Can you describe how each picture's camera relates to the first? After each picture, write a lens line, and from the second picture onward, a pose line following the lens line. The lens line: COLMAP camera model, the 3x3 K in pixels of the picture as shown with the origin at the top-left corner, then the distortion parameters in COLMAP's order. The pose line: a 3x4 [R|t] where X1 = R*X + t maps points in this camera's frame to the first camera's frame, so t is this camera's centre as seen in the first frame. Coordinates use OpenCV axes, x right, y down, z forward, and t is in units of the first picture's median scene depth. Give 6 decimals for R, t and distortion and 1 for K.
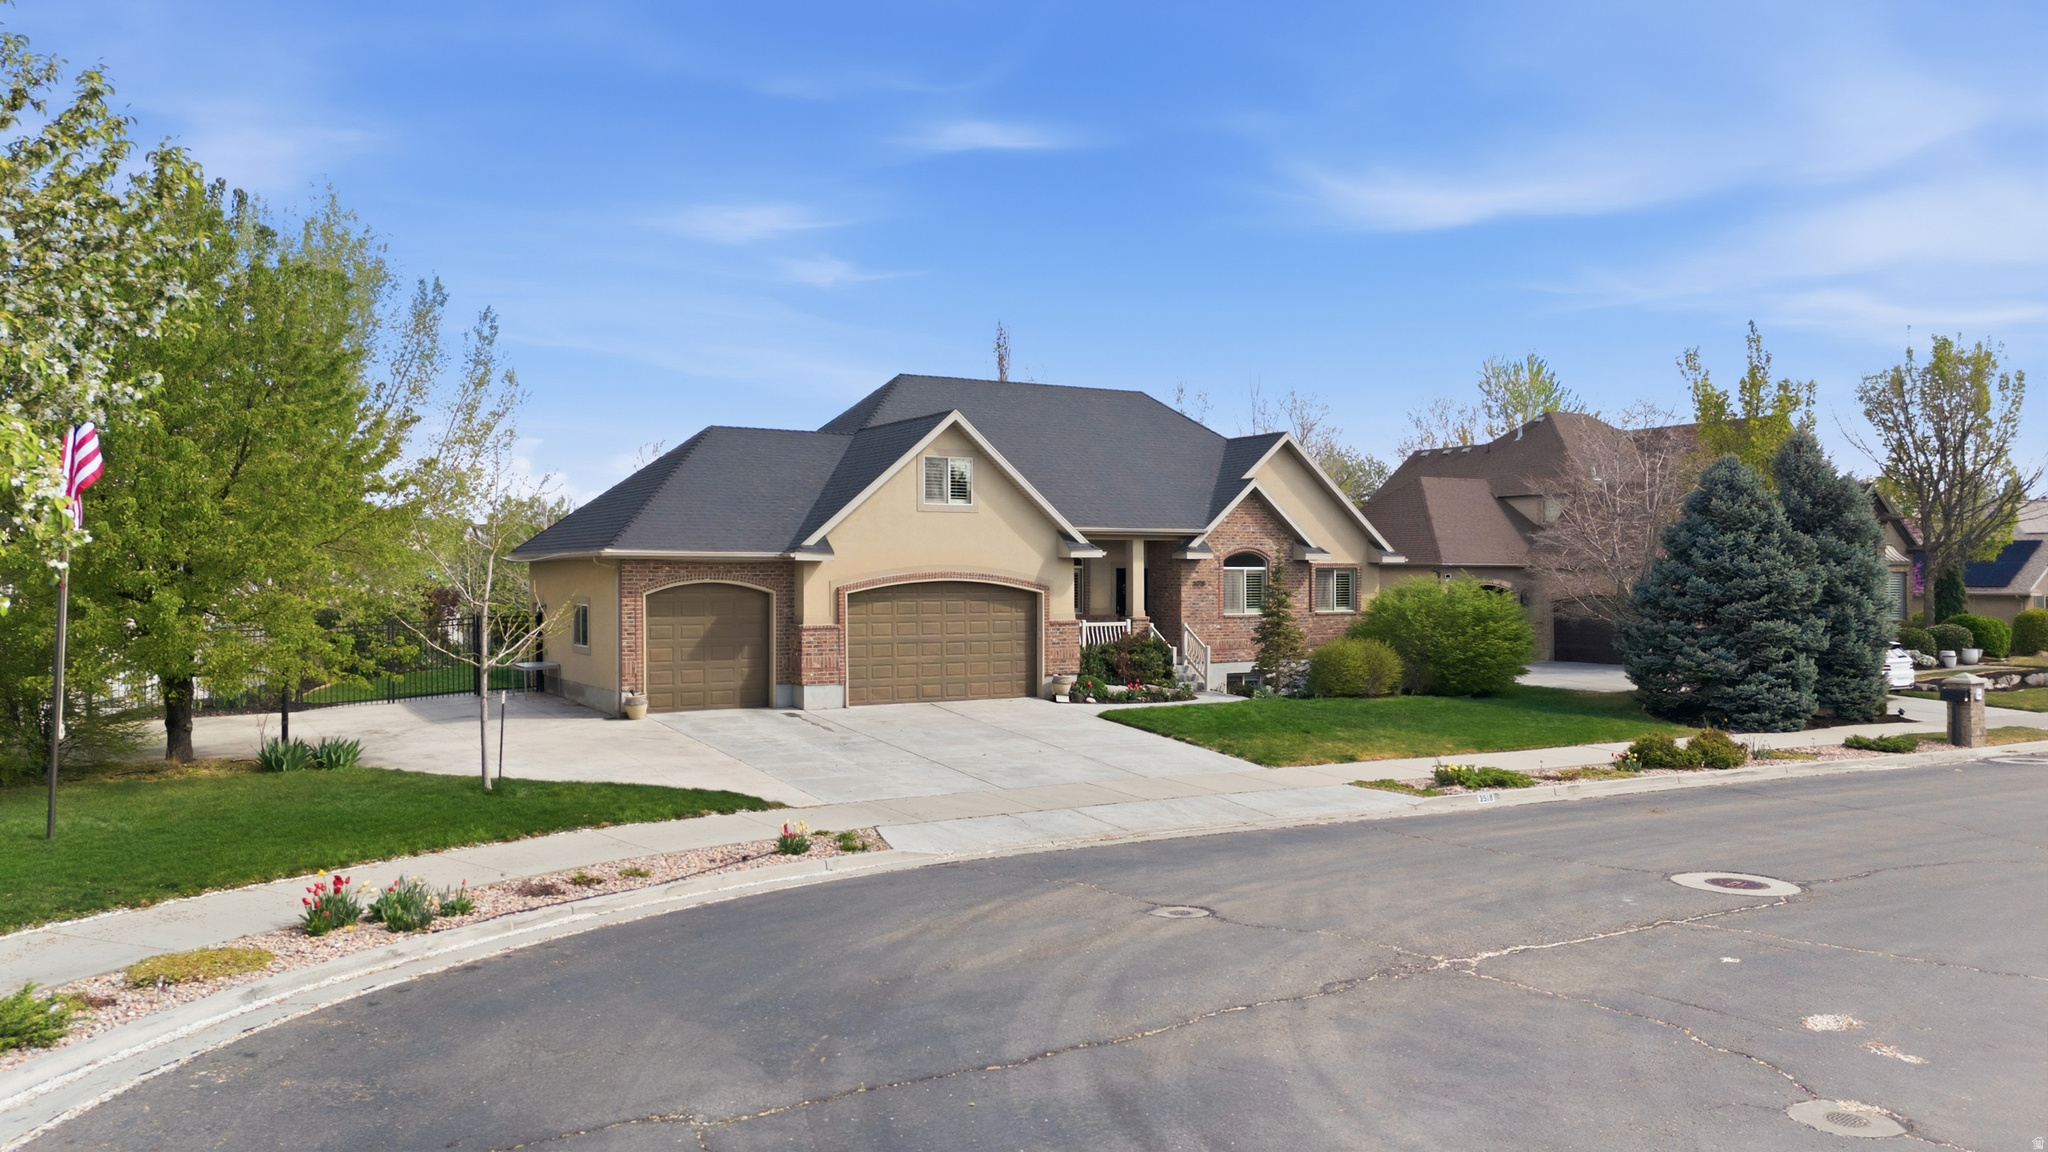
lens RADIAL K [[1485.8, 0, 1024.0], [0, 1485.8, 576.0], [0, 0, 1]] dist [0.110348, -0.122928]
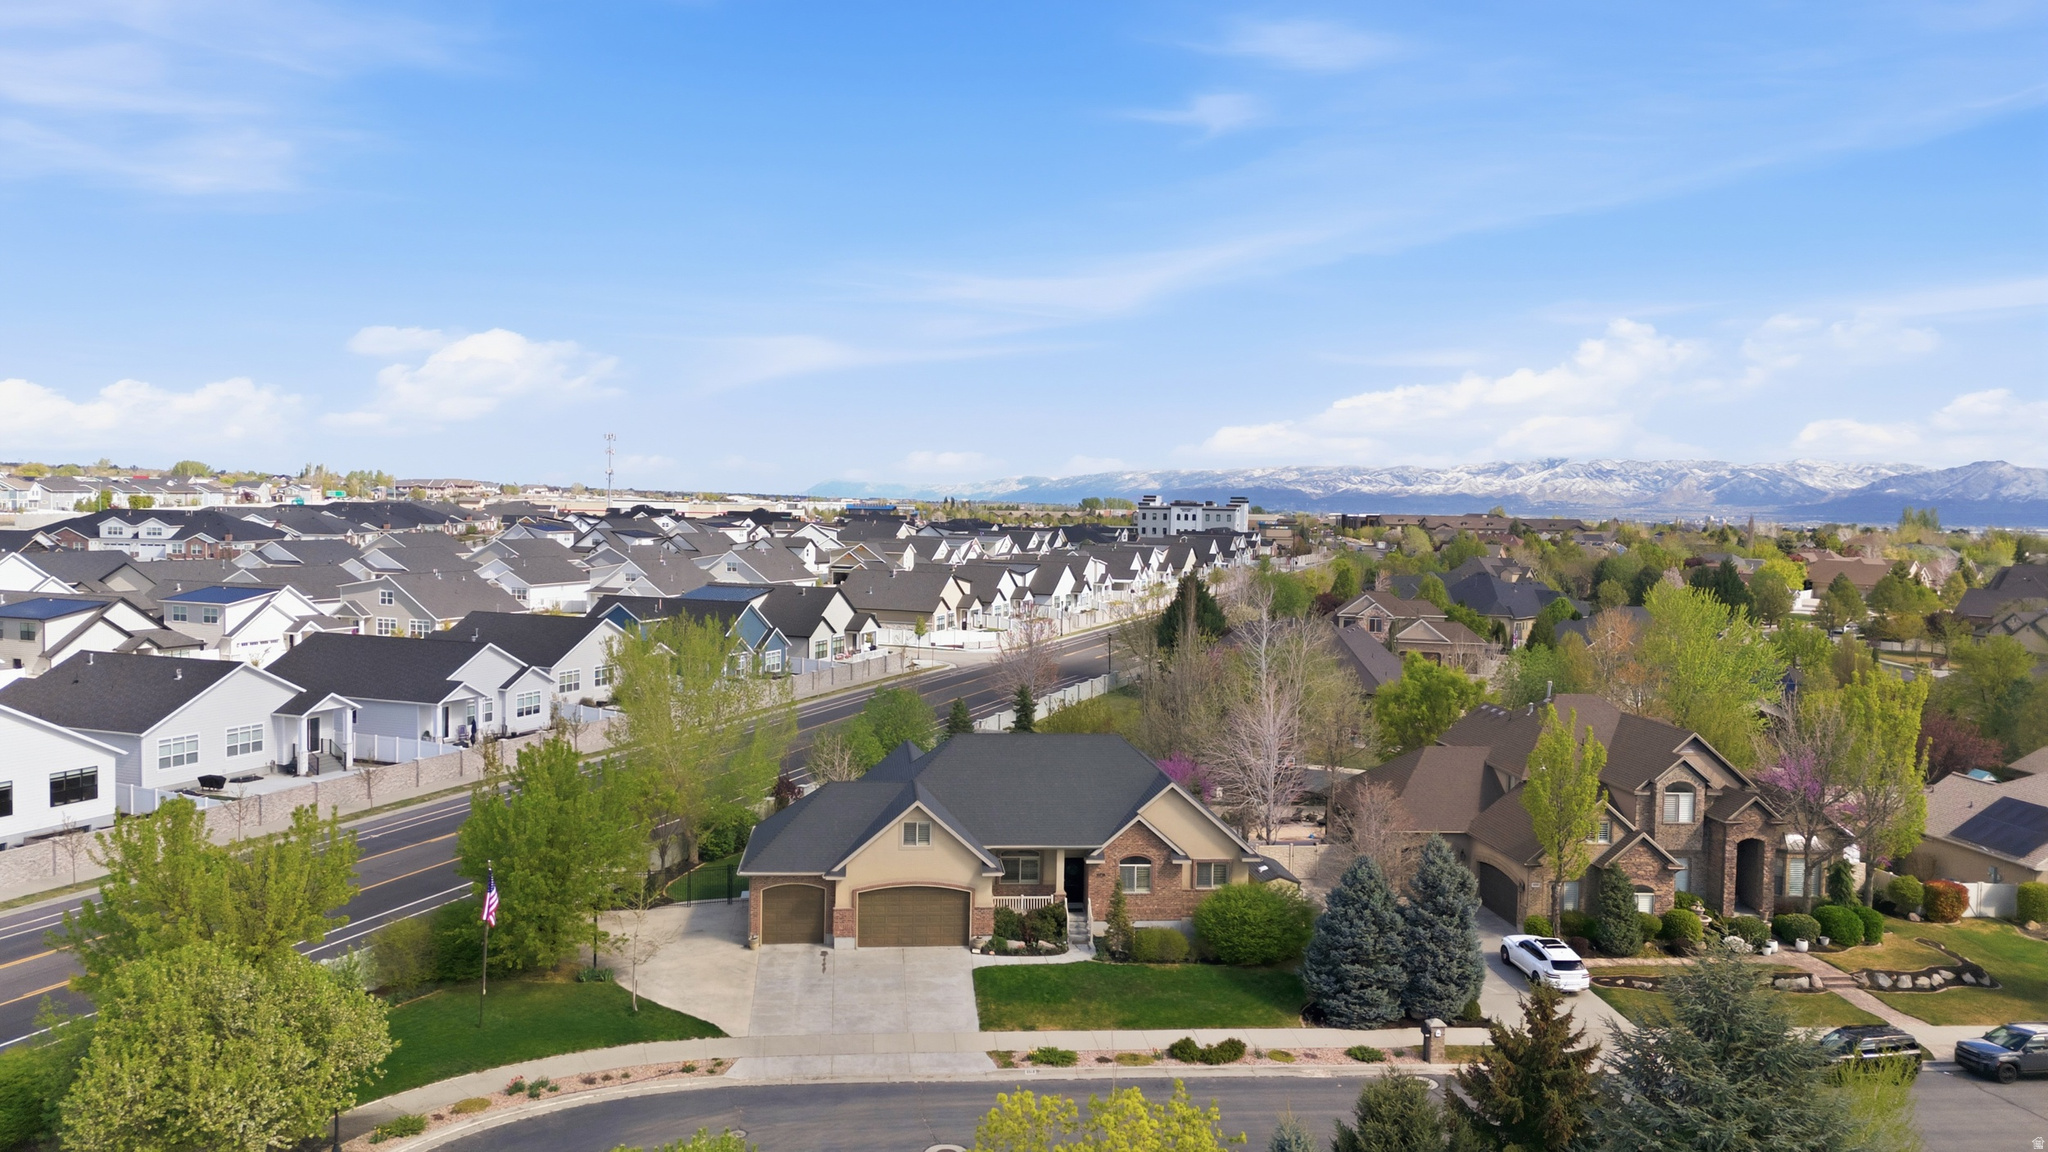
lens RADIAL K [[1485.8, 0, 1024.0], [0, 1485.8, 576.0], [0, 0, 1]] dist [0.110348, -0.122928]
pose [[0.909541, 0.043022, -0.413382, 0.841689], [-0.022720, 0.998288, 0.053906, -0.493627], [0.414993, -0.039638, 0.908961, -0.682260]]
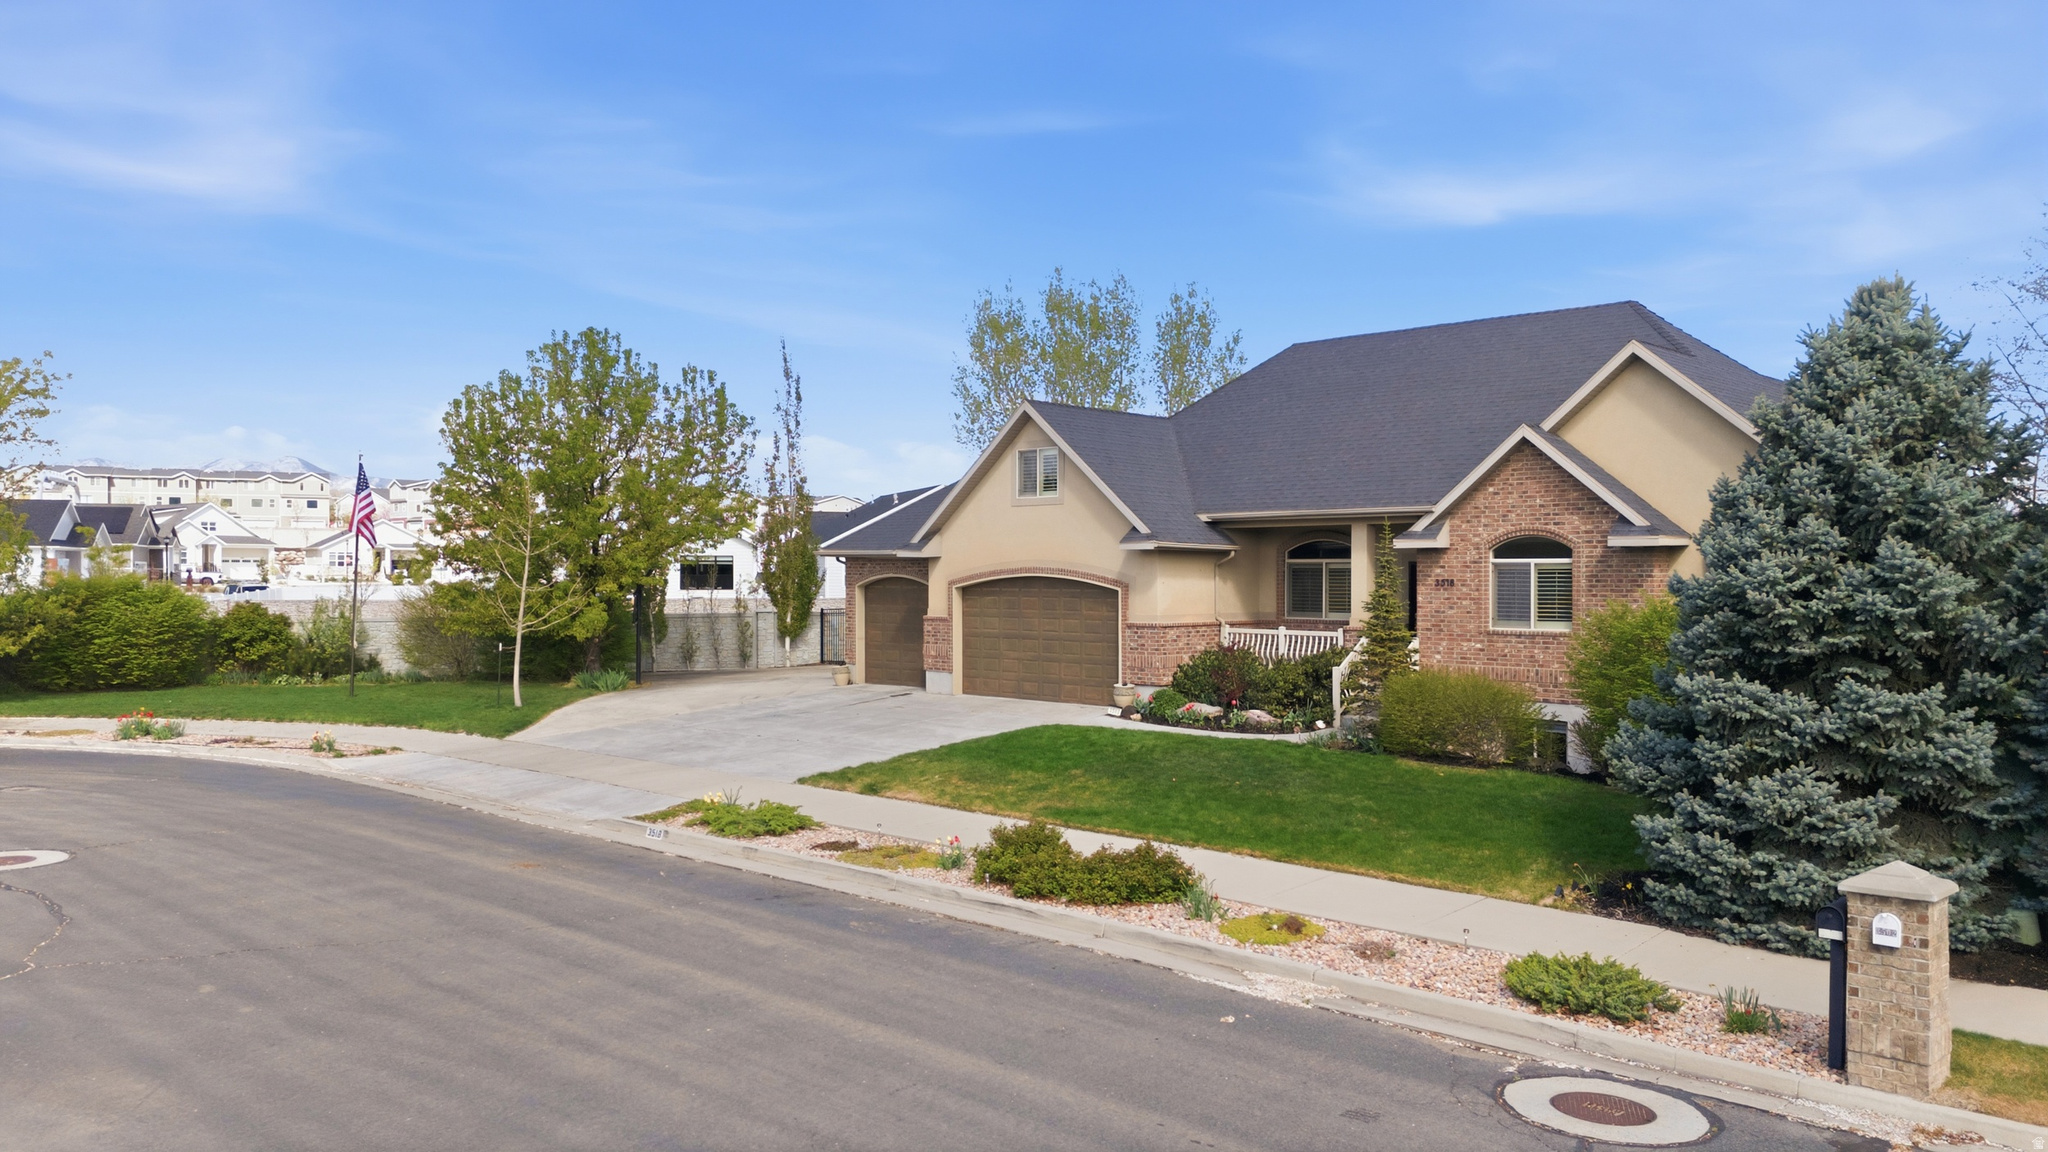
lens RADIAL K [[1485.8, 0, 1024.0], [0, 1485.8, 576.0], [0, 0, 1]] dist [0.110348, -0.122928]
pose [[0.276792, 0.002099, -0.960927, 0.848409], [-0.002633, 0.999996, 0.001426, 0.001571], [0.960926, 0.002135, 0.276797, 0.699156]]
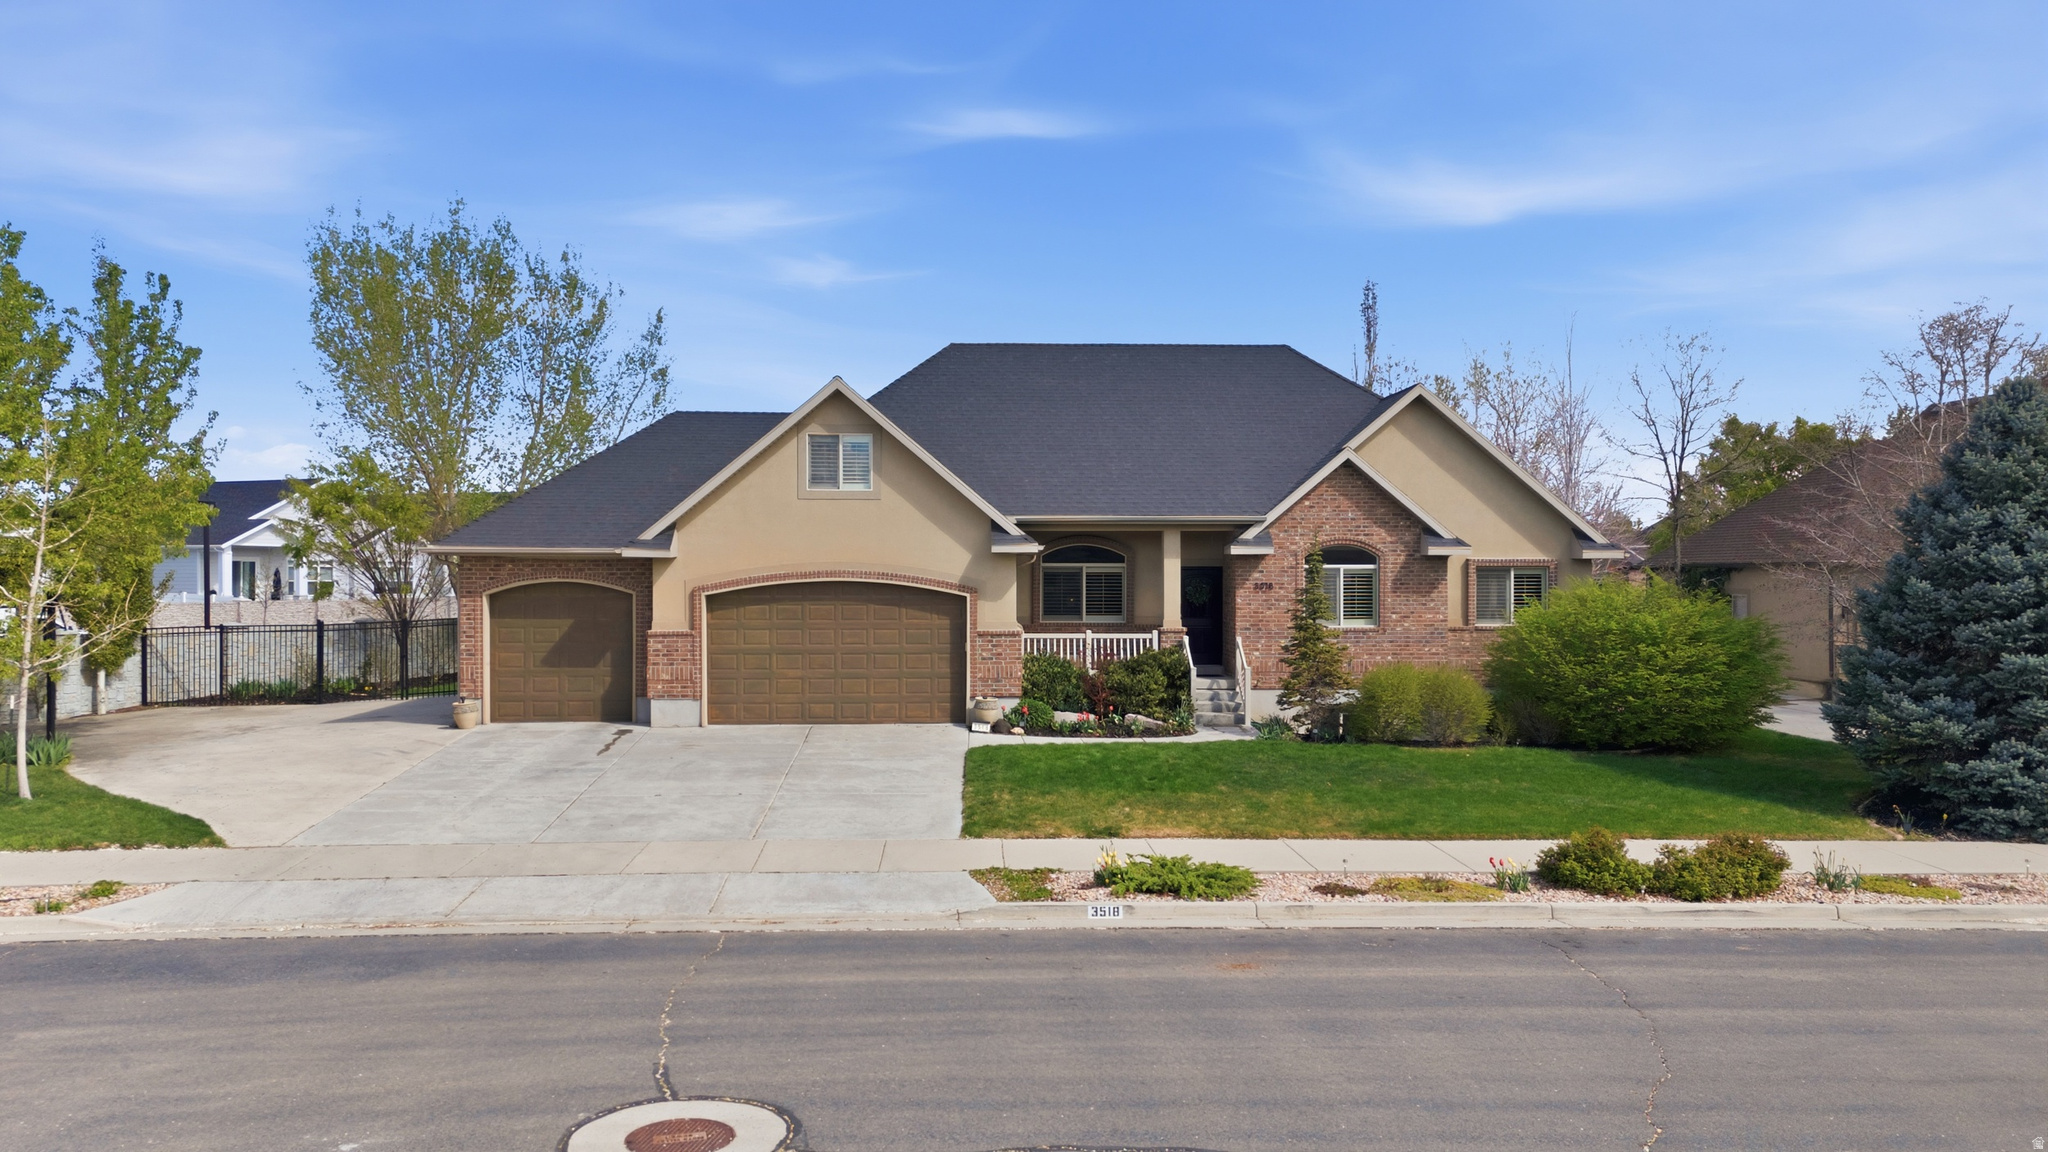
lens RADIAL K [[1485.8, 0, 1024.0], [0, 1485.8, 576.0], [0, 0, 1]] dist [0.110348, -0.122928]
pose [[0.884885, 0.001881, -0.465806, 0.420787], [-0.002233, 0.999997, -0.000203, 0.000263], [0.465805, 0.001219, 0.884887, 0.290949]]
